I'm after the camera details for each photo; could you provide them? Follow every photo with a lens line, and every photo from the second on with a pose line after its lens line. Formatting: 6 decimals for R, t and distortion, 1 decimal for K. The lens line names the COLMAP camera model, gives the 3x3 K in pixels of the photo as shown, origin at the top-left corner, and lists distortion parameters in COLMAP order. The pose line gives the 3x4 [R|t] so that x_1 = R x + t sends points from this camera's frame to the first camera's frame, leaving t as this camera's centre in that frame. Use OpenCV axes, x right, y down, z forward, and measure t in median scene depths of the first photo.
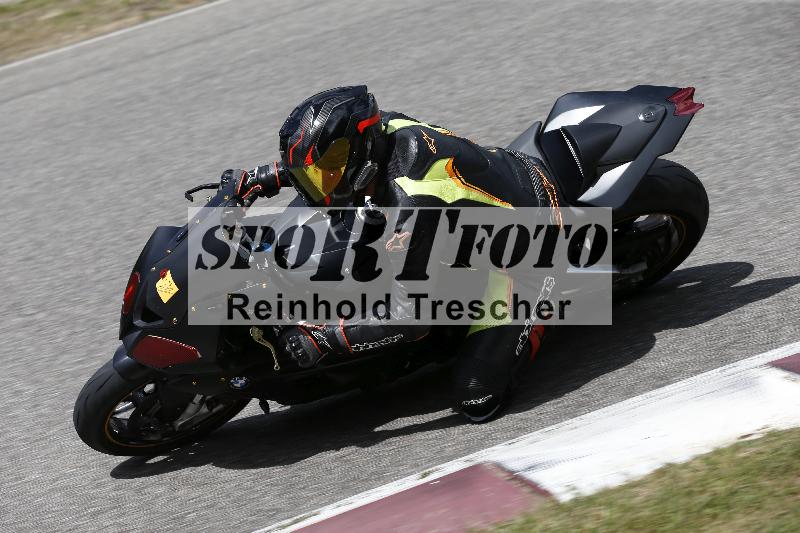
lens RADIAL K [[3719.1, 0, 398.2], [0, 3719.1, 268.1], [0, 0, 1]] dist [0.037449, 0.000000]
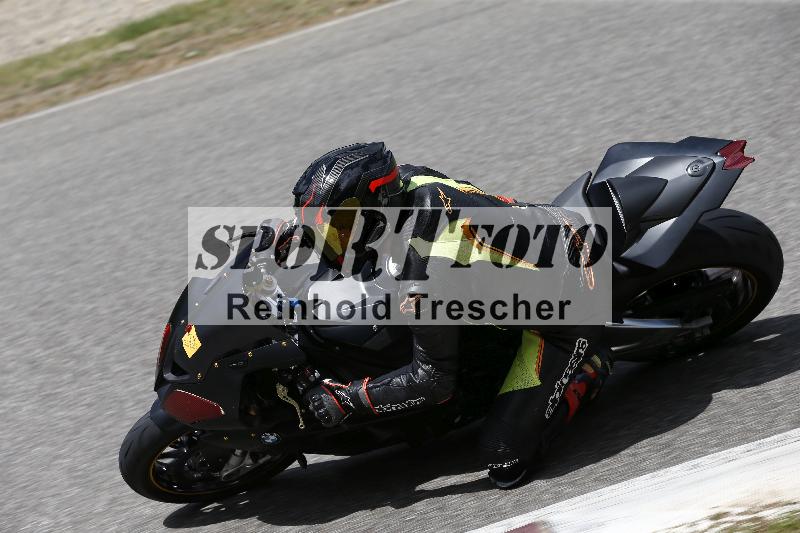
lens RADIAL K [[3719.1, 0, 400.6], [0, 3719.1, 264.9], [0, 0, 1]] dist [0.037449, 0.000000]
pose [[0.982513, 0.017031, -0.185411, 0.169542], [-0.009135, 0.999018, 0.043359, -0.056926], [0.185968, -0.040907, 0.981704, 0.047839]]
